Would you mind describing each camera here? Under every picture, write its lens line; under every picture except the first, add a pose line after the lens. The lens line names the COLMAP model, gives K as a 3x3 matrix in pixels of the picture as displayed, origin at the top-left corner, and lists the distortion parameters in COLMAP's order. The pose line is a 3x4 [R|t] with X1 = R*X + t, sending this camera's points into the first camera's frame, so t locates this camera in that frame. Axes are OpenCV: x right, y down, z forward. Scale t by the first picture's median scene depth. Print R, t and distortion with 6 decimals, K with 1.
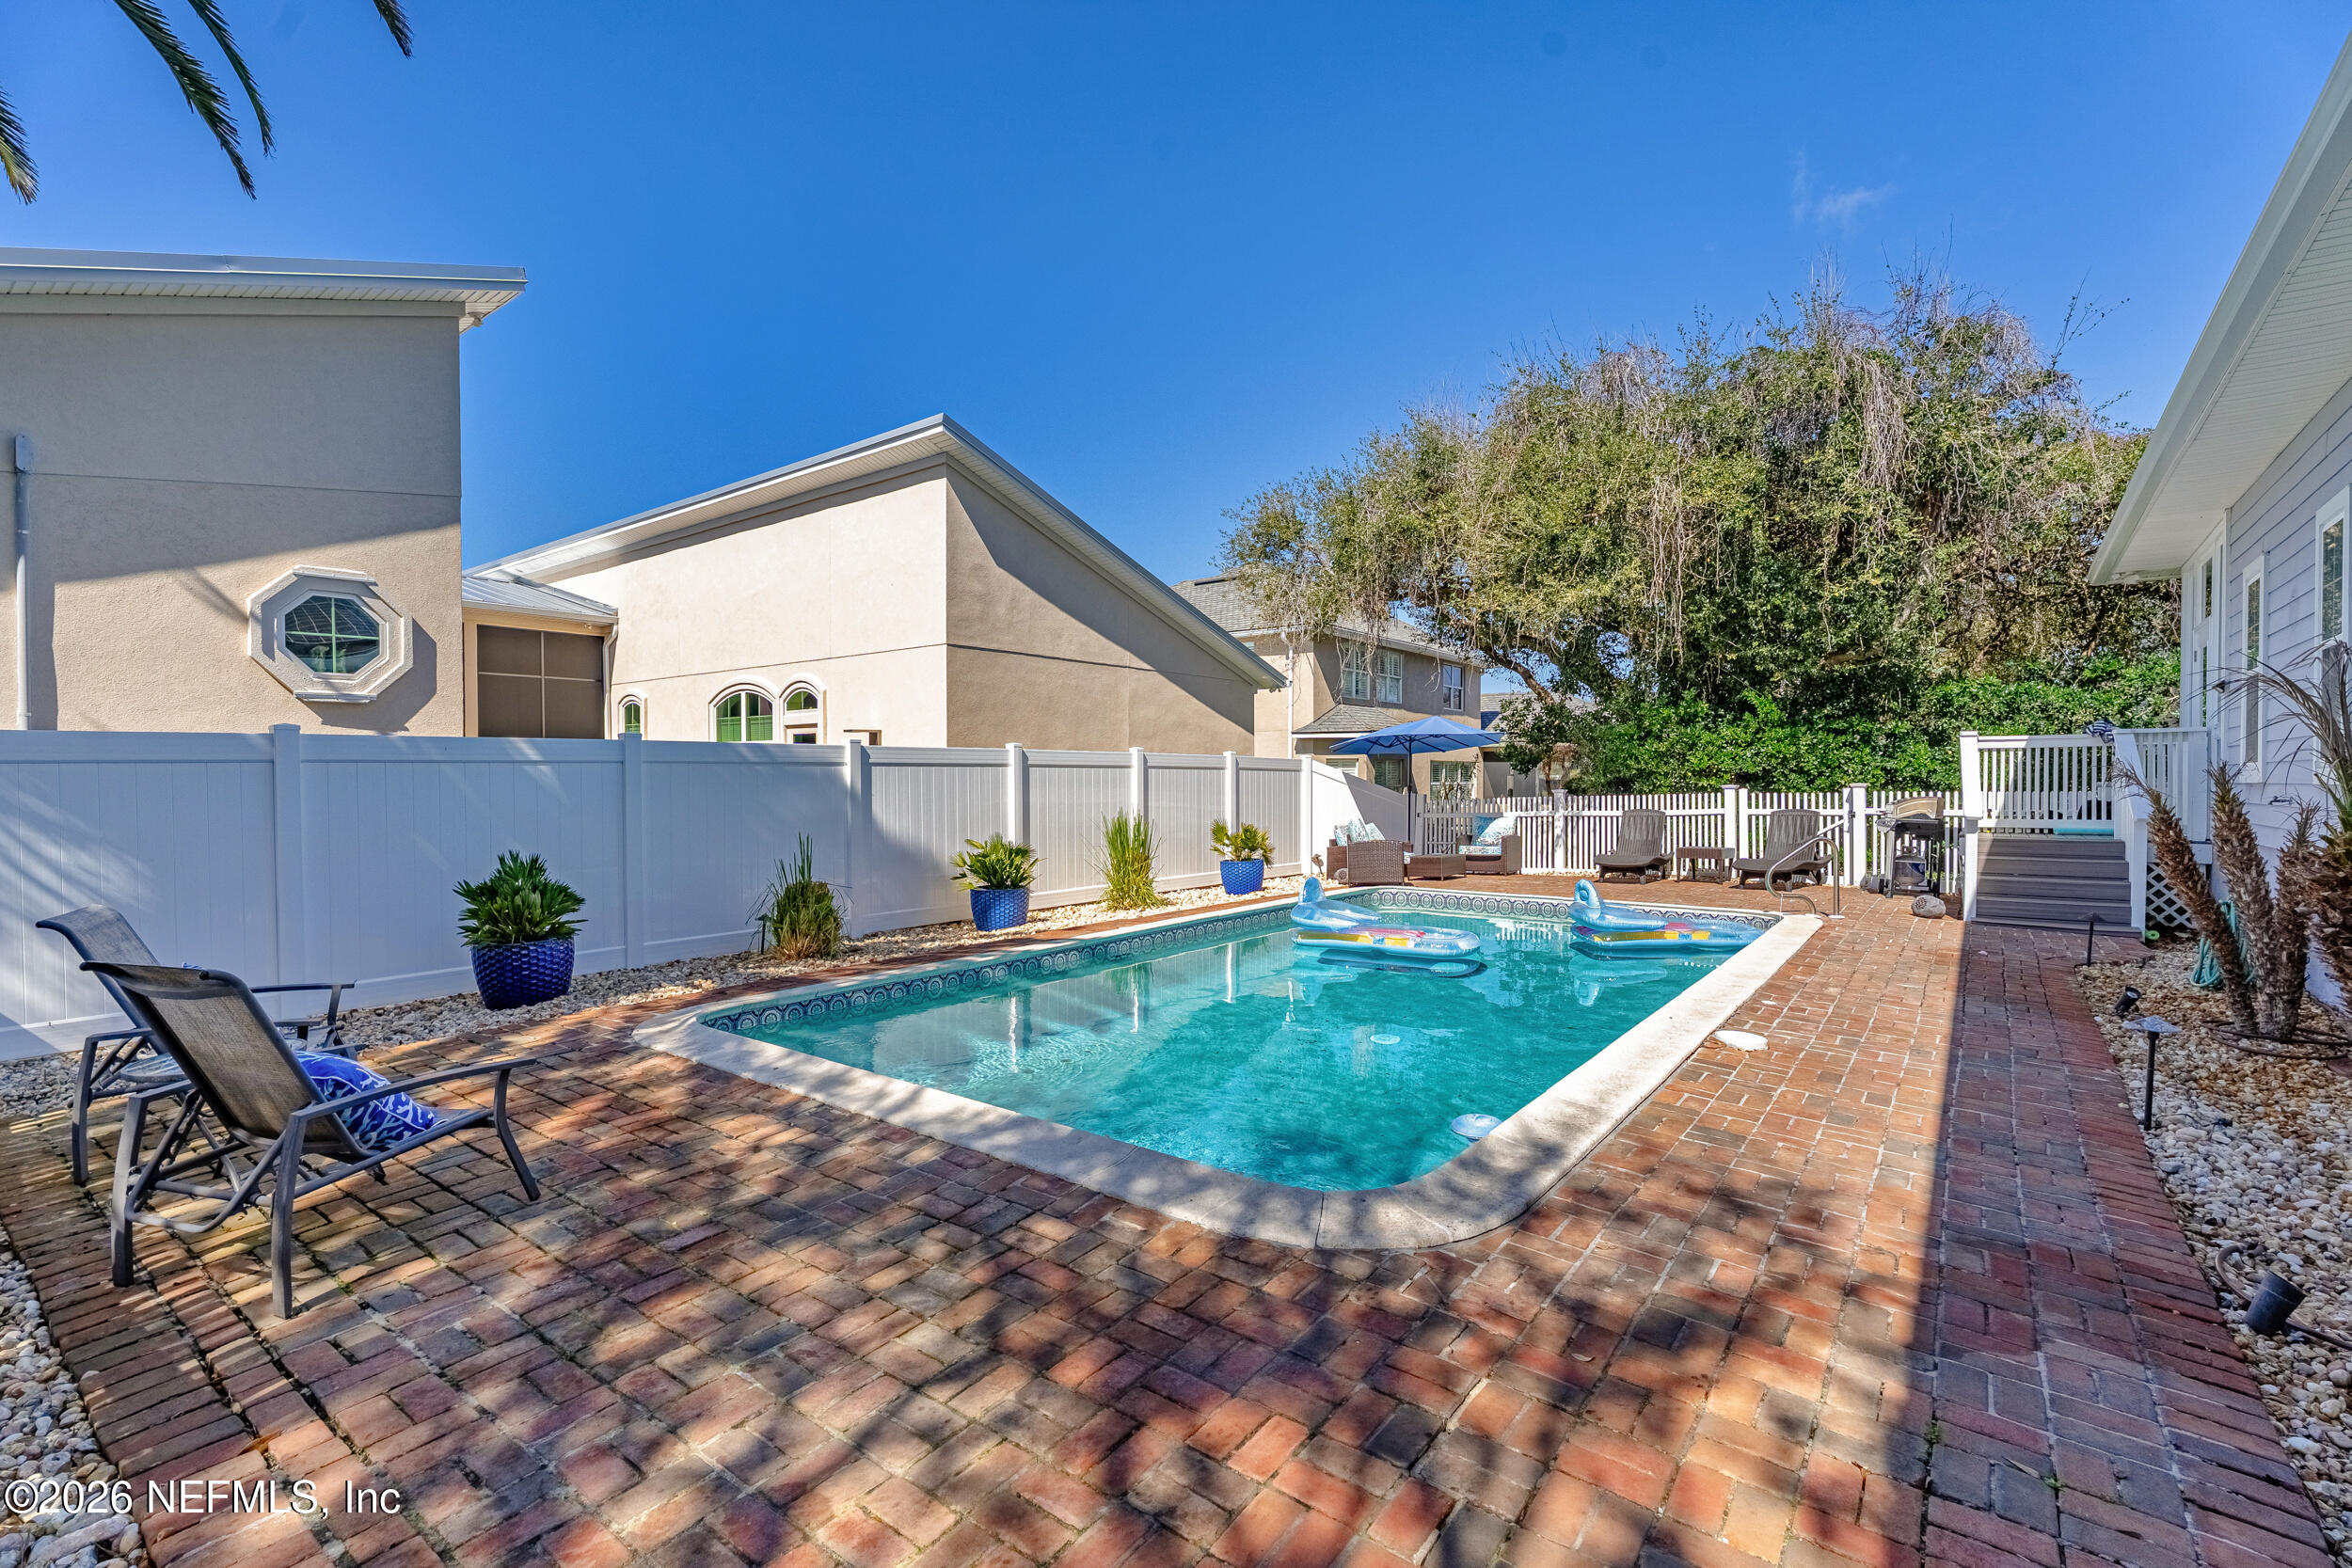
lens RADIAL K [[1061.1, 0, 1151.0], [0, 1061.1, 782.5], [0, 0, 1]] dist [-0.018419, 0.009304]
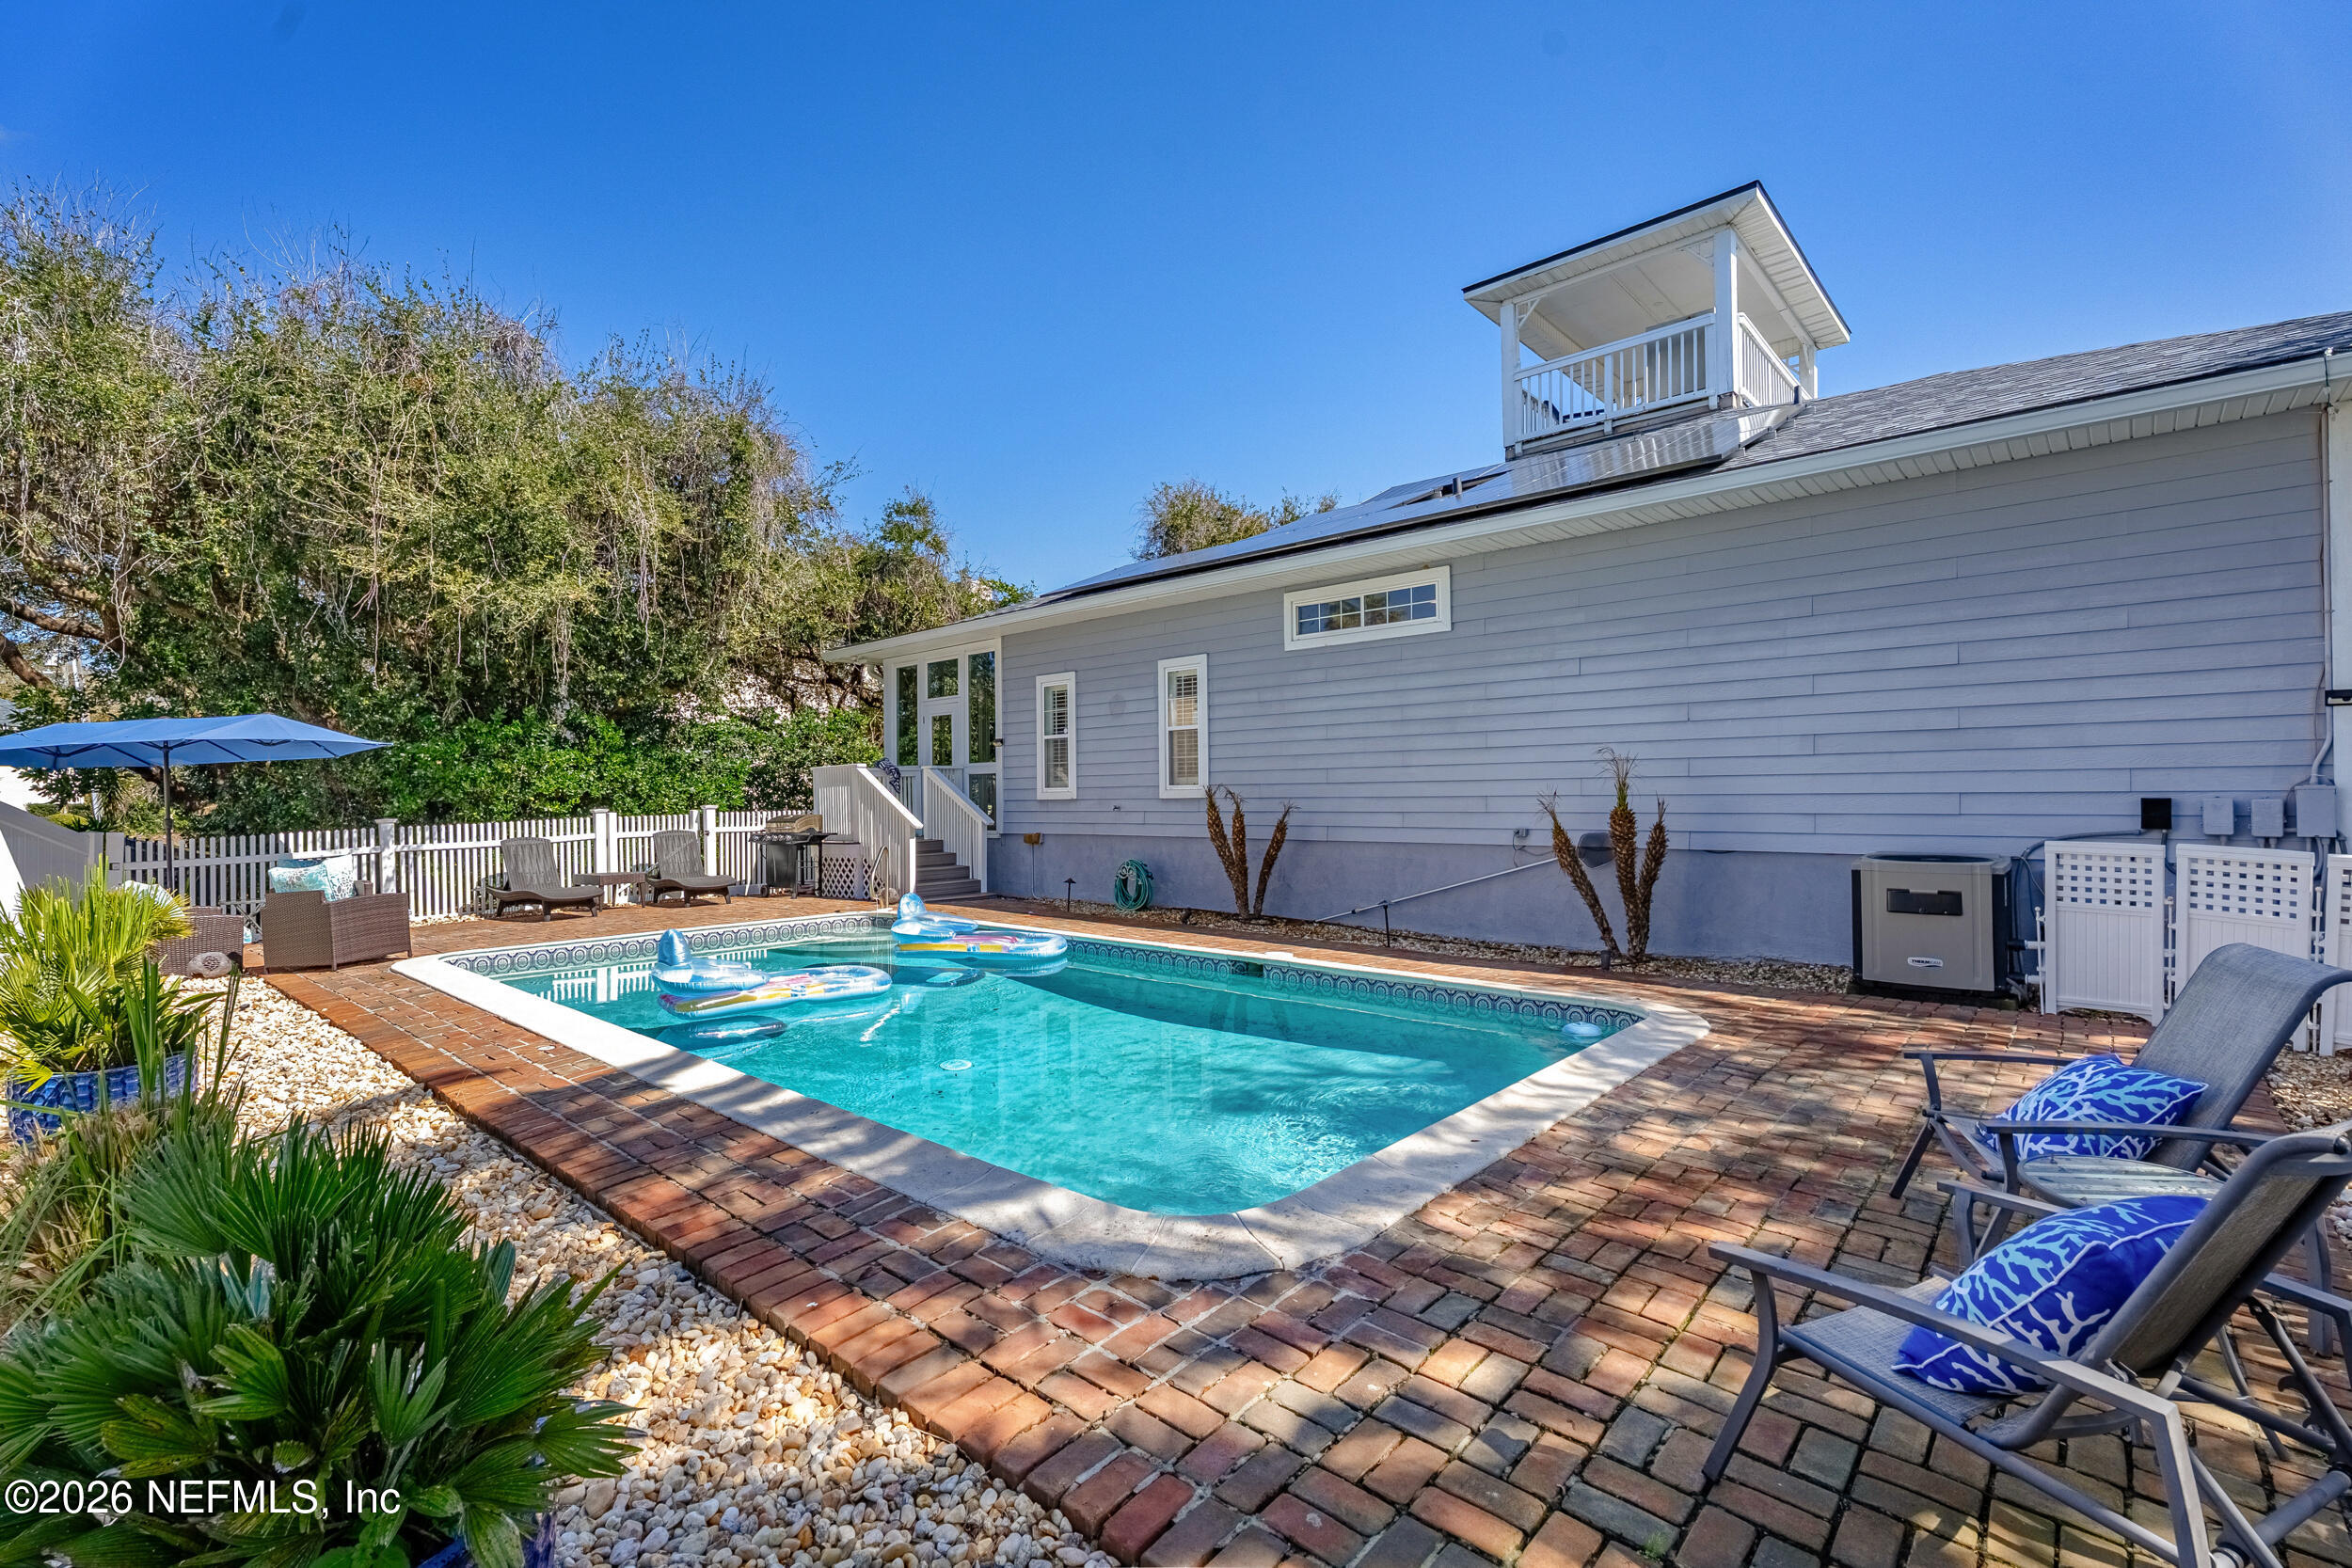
lens RADIAL K [[1061.1, 0, 1150.9], [0, 1061.1, 786.3], [0, 0, 1]] dist [-0.018419, 0.009304]
pose [[0.079541, 0.004710, 0.996820, -1.287074], [0.019419, 0.999792, -0.006273, -0.008811], [-0.996642, 0.019856, 0.079433, 1.264493]]
